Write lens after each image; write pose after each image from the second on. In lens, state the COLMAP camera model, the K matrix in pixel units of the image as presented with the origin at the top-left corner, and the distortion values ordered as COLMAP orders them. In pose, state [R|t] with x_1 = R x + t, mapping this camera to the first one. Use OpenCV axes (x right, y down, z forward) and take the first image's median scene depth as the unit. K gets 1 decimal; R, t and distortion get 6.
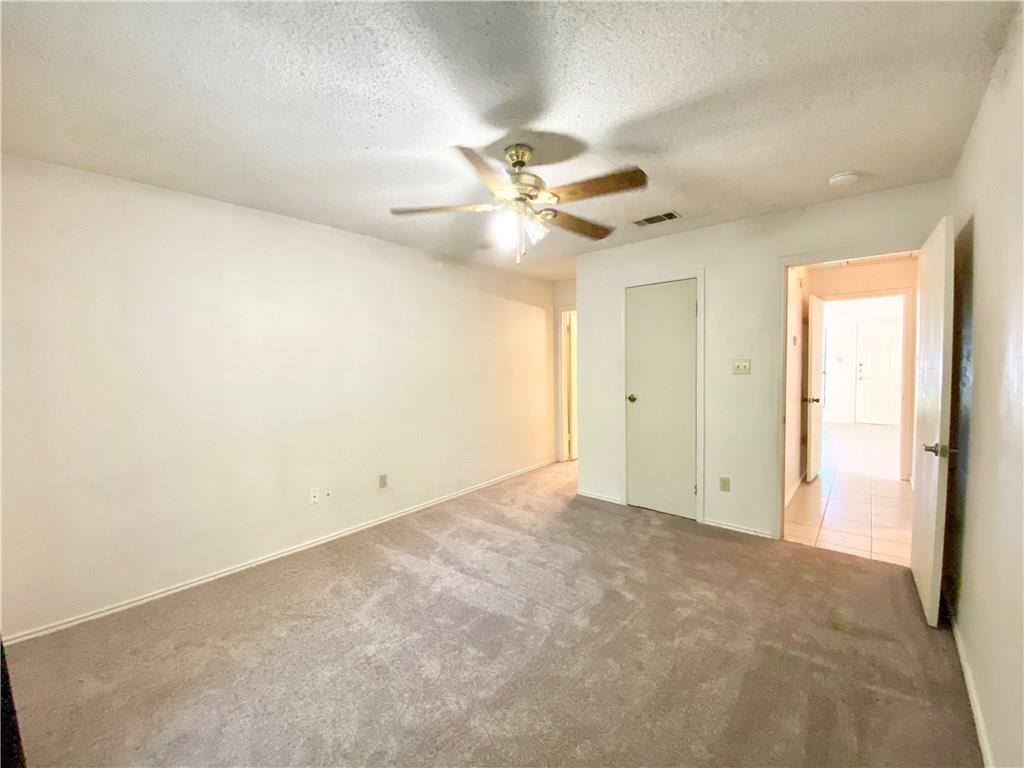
lens RADIAL K [[417.5, 0, 512.2], [0, 417.5, 382.8], [0, 0, 1]] dist [0.002474, -0.003573]
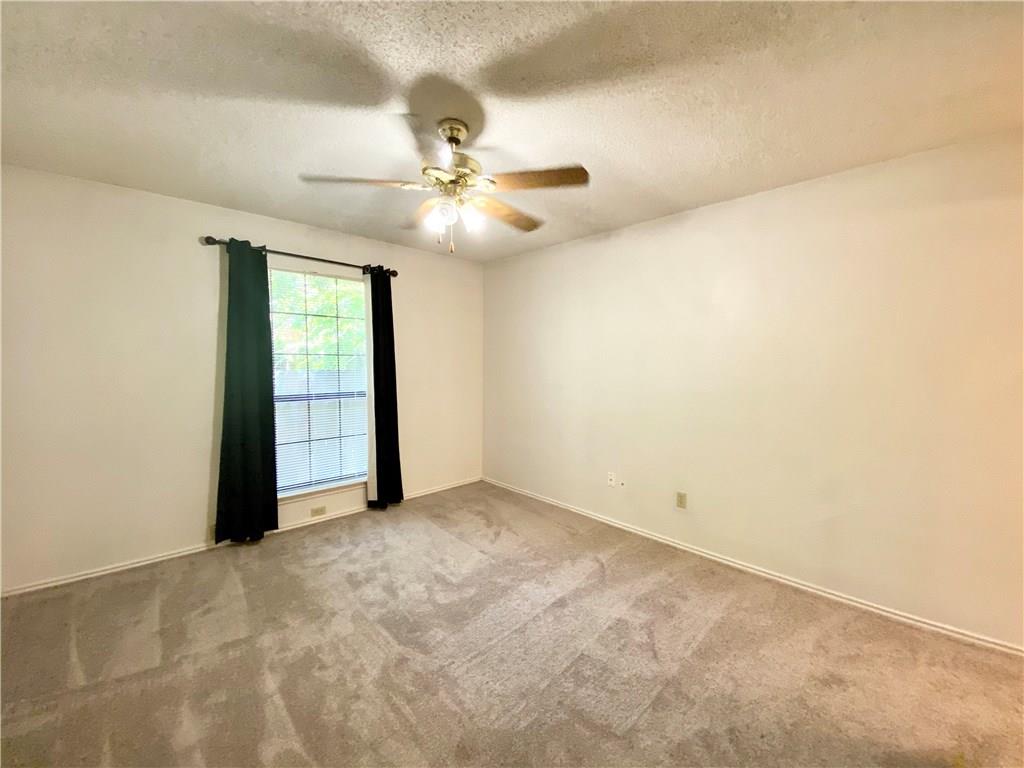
lens RADIAL K [[417.5, 0, 512.0], [0, 417.5, 384.2], [0, 0, 1]] dist [0.002474, -0.003573]
pose [[-0.115302, 0.069046, -0.990928, 0.562058], [-0.054619, 0.995631, 0.075729, -0.040926], [0.991828, 0.062855, -0.111027, 0.768013]]
